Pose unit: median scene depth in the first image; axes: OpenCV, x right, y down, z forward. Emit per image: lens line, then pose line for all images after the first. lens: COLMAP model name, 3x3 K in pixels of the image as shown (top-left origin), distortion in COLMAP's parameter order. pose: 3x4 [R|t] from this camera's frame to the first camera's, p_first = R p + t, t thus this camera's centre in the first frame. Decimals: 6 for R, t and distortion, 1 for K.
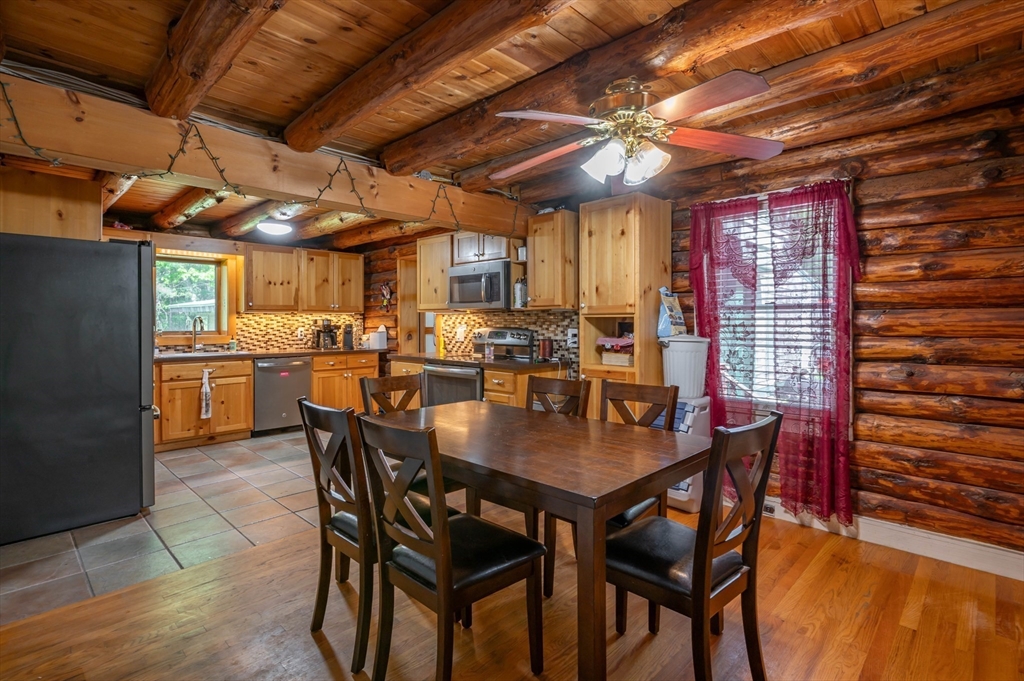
lens RADIAL K [[492.9, 0, 511.0], [0, 492.9, 331.7], [0, 0, 1]] dist [-0.004594, 0.003477]
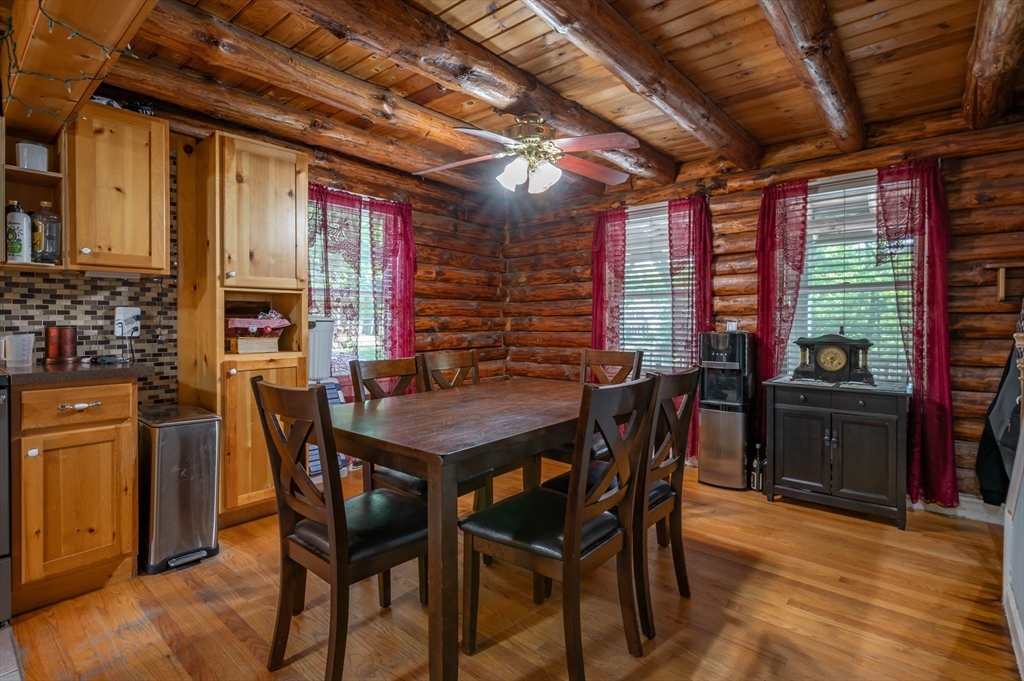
lens RADIAL K [[492.9, 0, 512.4], [0, 492.9, 331.7], [0, 0, 1]] dist [-0.004594, 0.003477]
pose [[-0.063823, -0.021827, 0.997722, -0.644507], [0.019630, 0.999540, 0.023122, 0.024502], [-0.997768, 0.021061, -0.063366, 0.669190]]
